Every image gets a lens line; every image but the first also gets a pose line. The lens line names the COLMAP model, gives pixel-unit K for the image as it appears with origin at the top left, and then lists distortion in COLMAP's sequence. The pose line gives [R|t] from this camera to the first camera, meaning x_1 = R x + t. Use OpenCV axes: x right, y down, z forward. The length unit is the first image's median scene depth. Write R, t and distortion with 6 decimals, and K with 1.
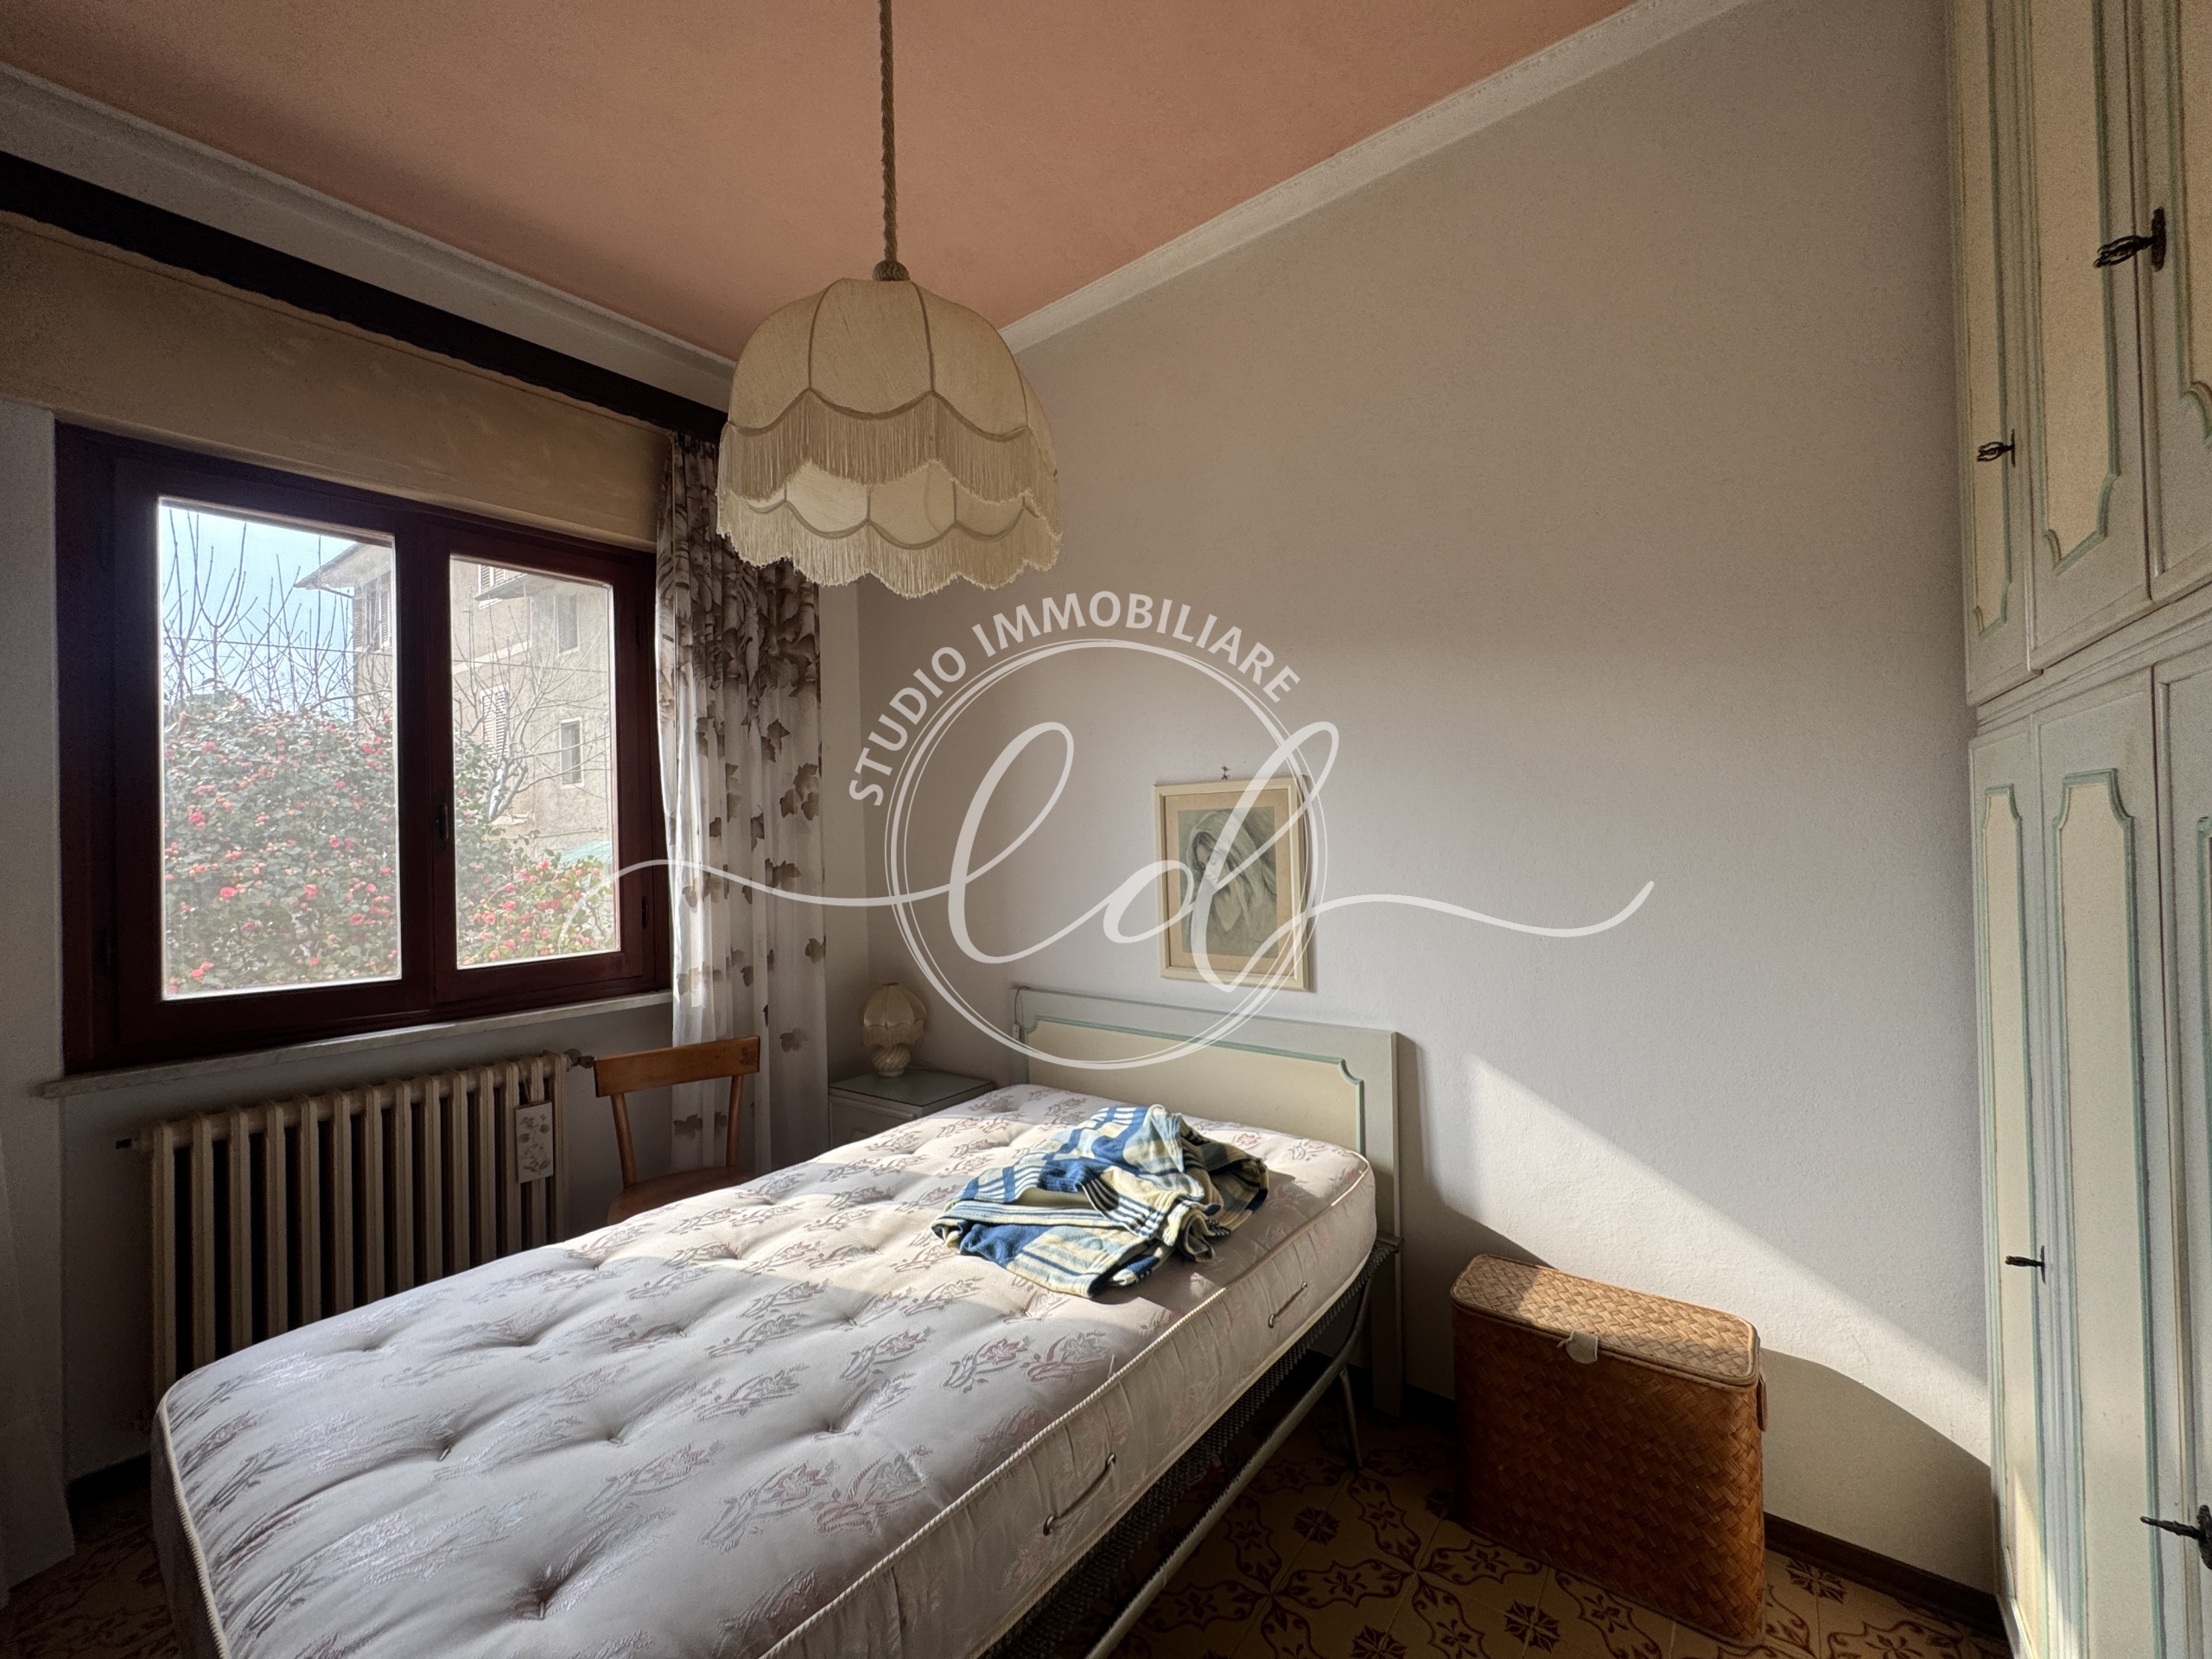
lens RADIAL K [[882.4, 0, 1108.9], [0, 882.4, 831.6], [0, 0, 1]] dist [-0.004723, 0.000749]
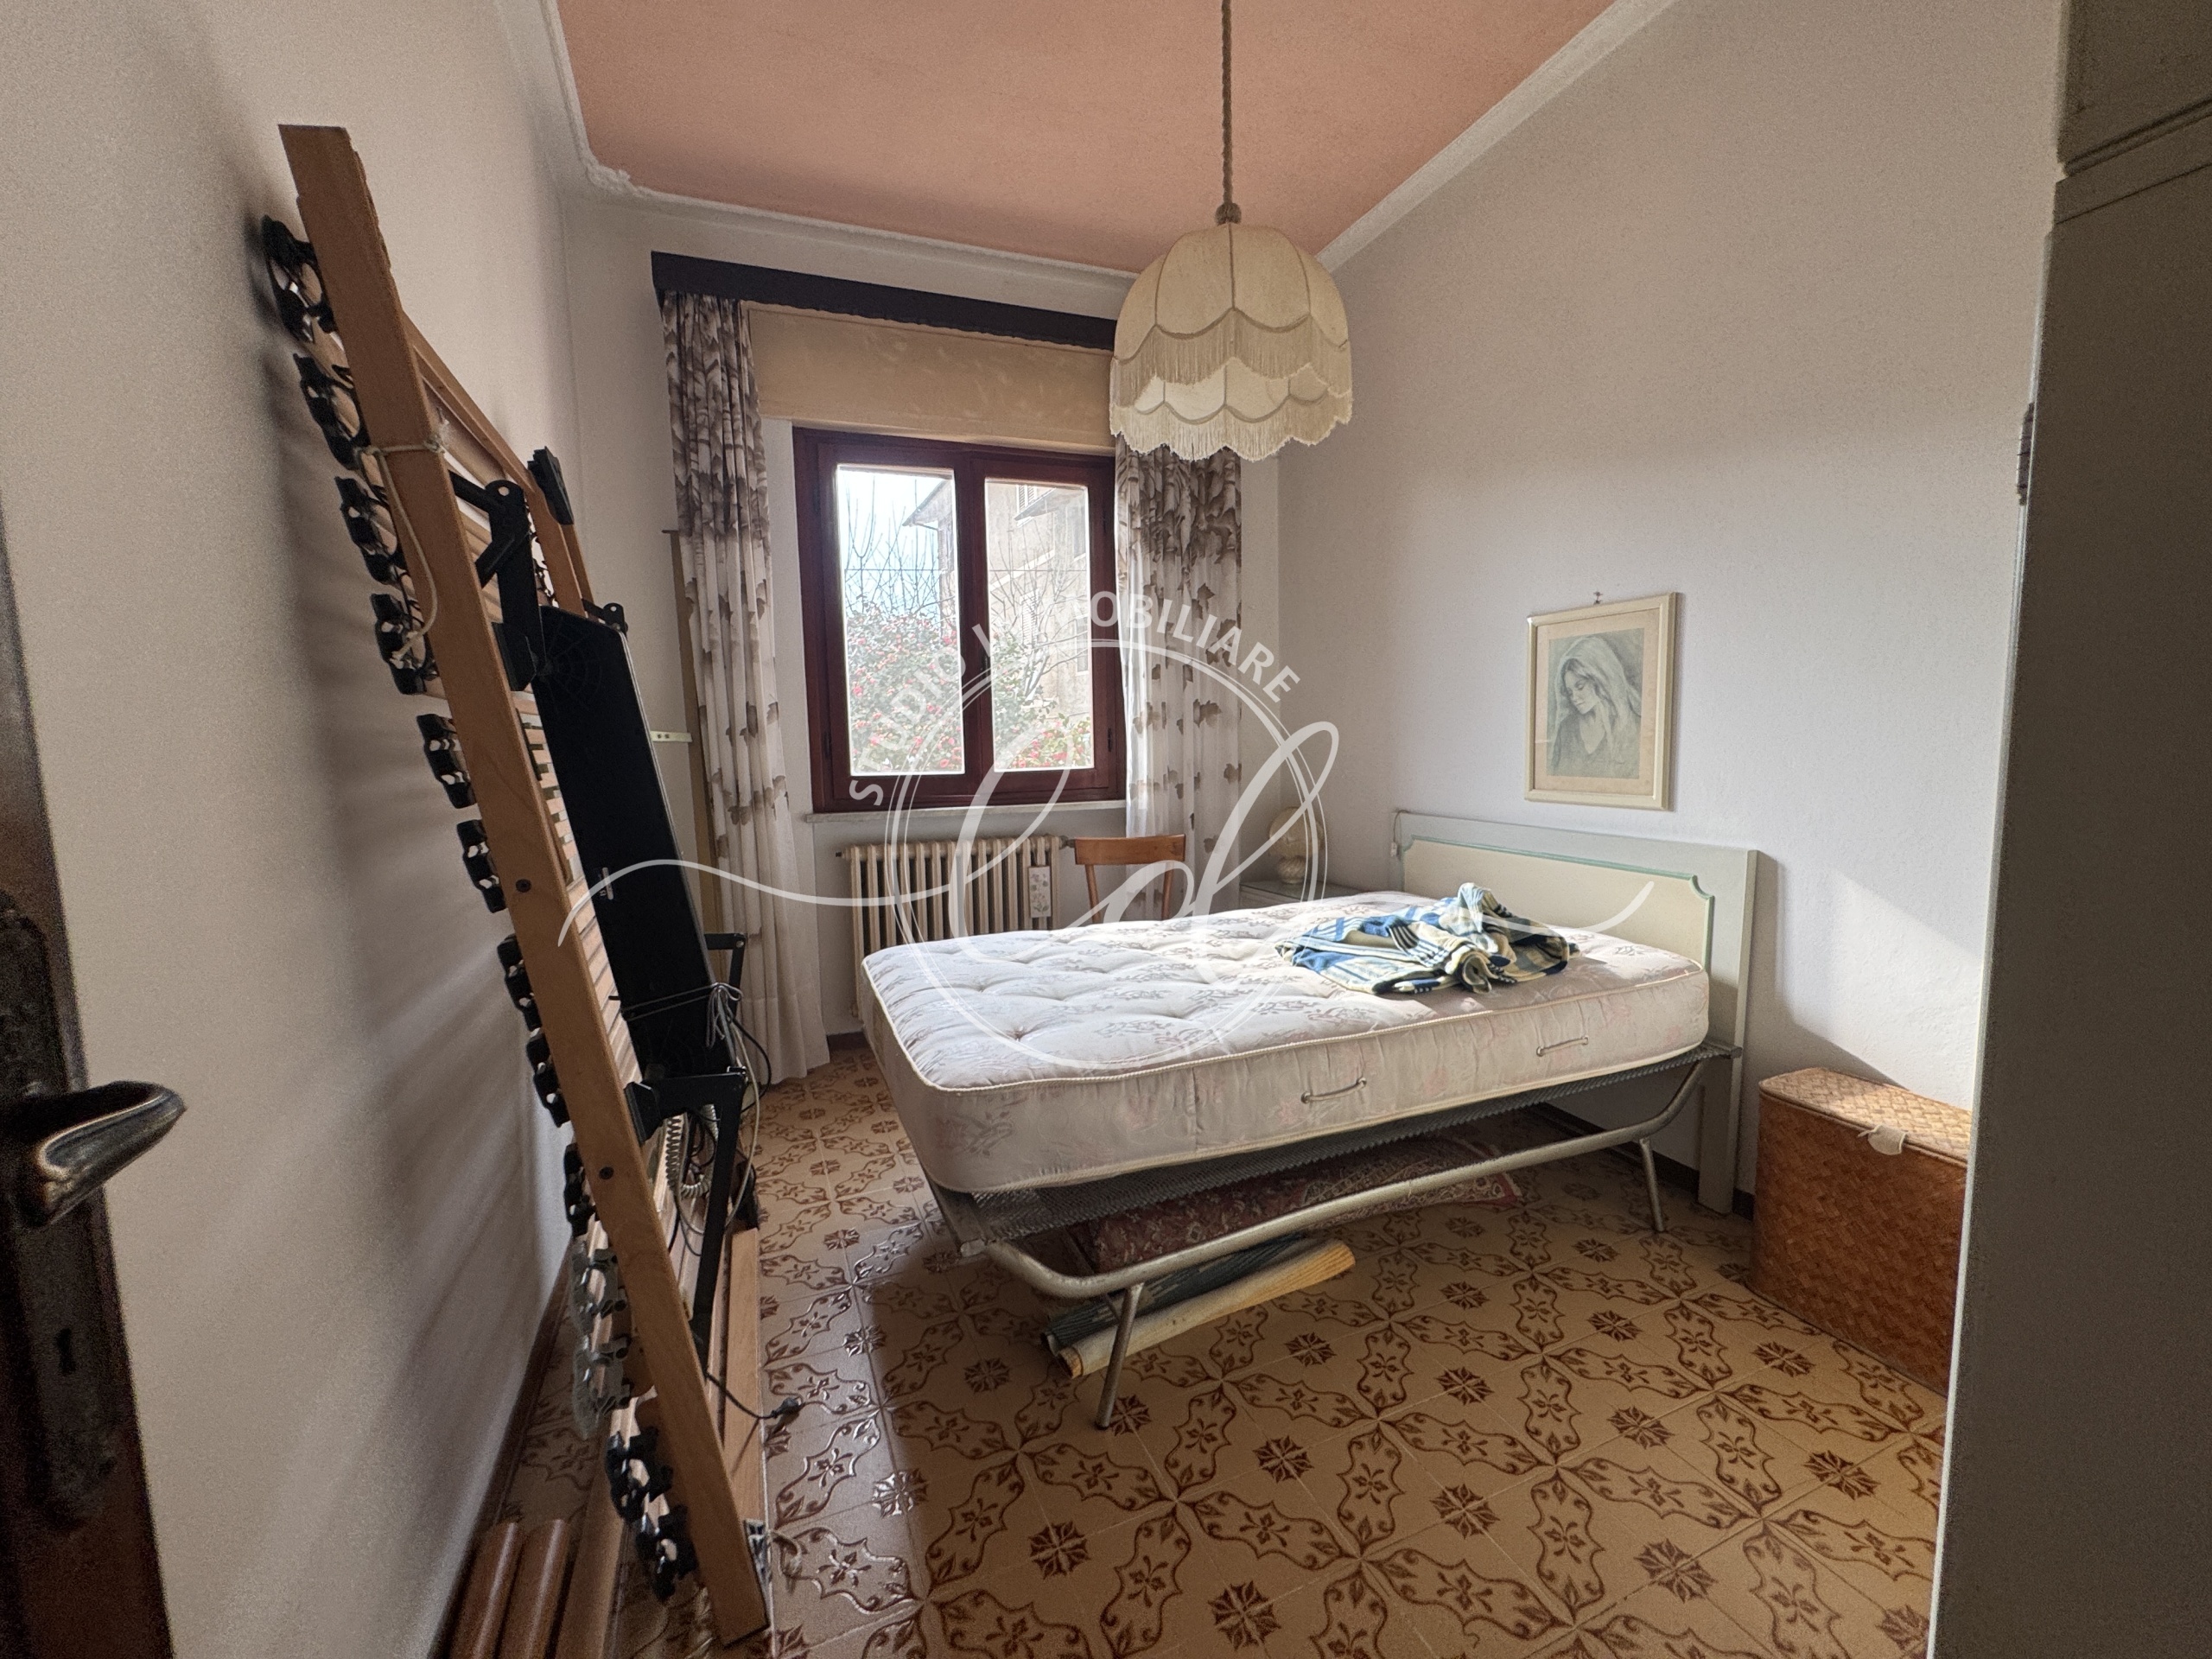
lens RADIAL K [[882.4, 0, 1114.3], [0, 882.4, 825.4], [0, 0, 1]] dist [-0.004723, 0.000749]
pose [[0.868405, 0.057442, -0.492518, 0.232717], [0.002236, 0.992804, 0.119733, 0.100689], [0.495851, -0.105078, 0.862027, -0.255570]]
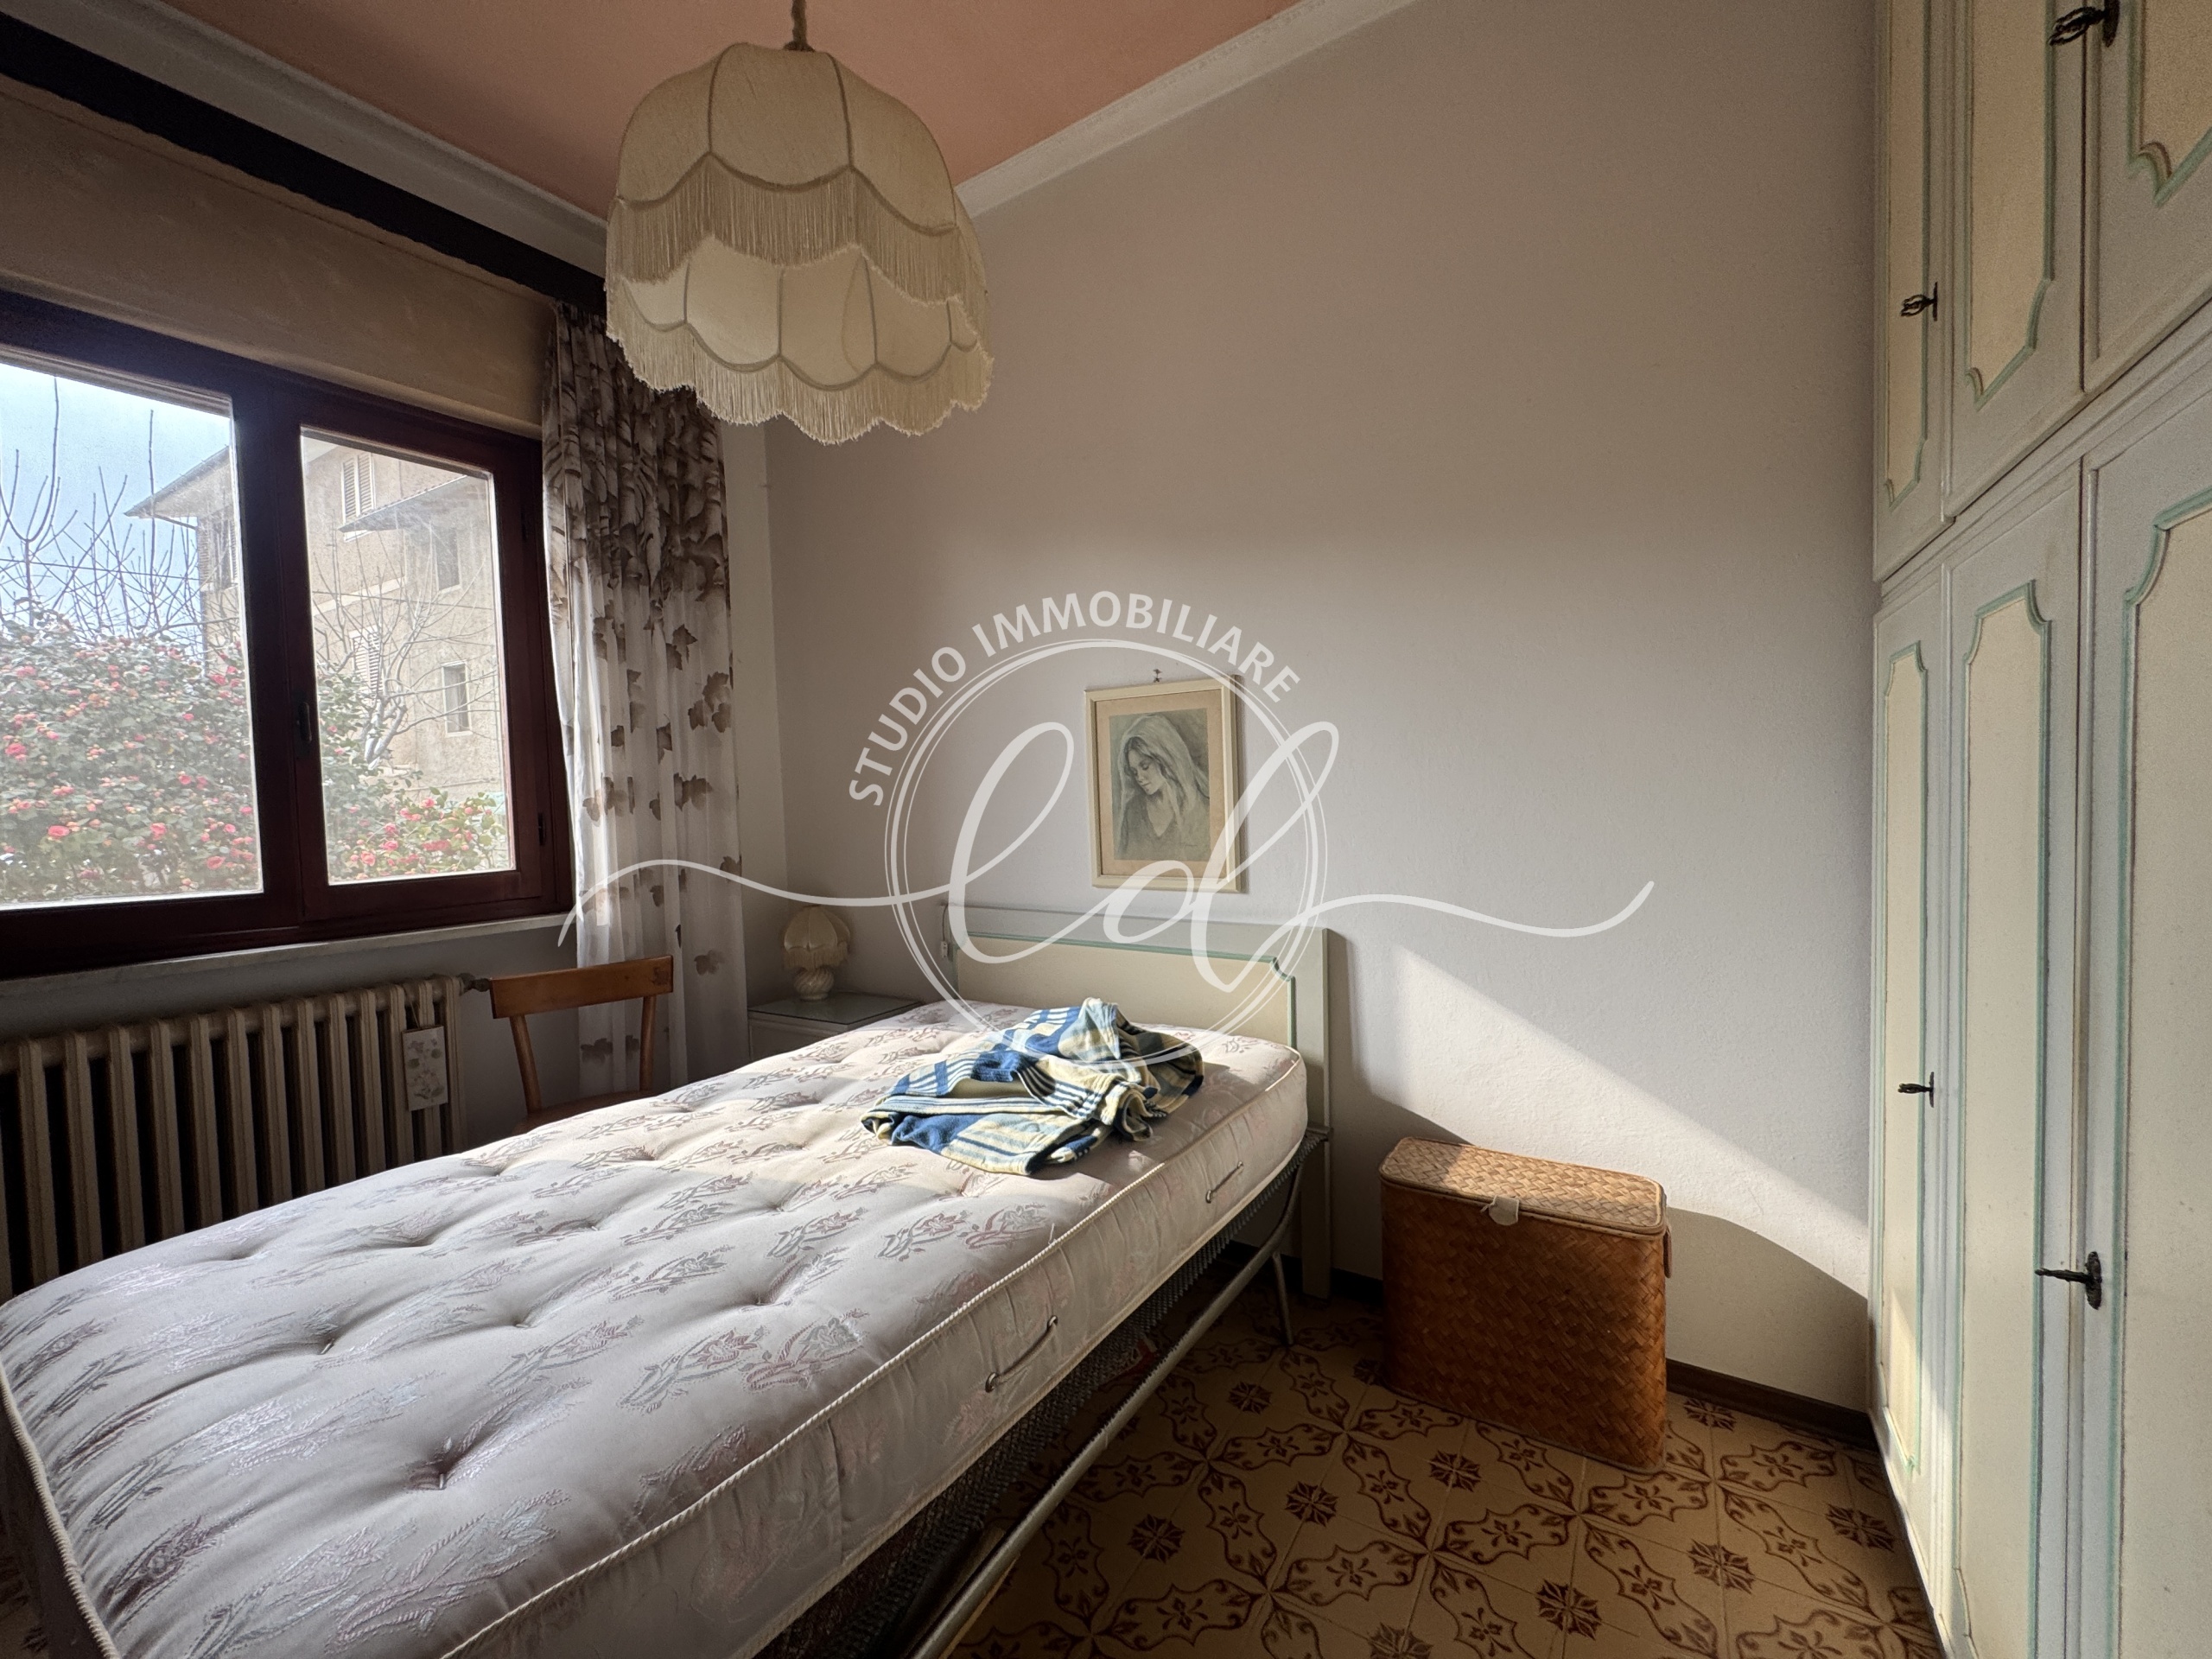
lens RADIAL K [[882.4, 0, 1108.6], [0, 882.4, 830.0], [0, 0, 1]] dist [-0.004723, 0.000749]
pose [[0.996302, -0.007303, 0.085614, -0.011022], [0.003240, 0.998866, 0.047501, 0.083120], [-0.085864, -0.047047, 0.995195, 0.027397]]
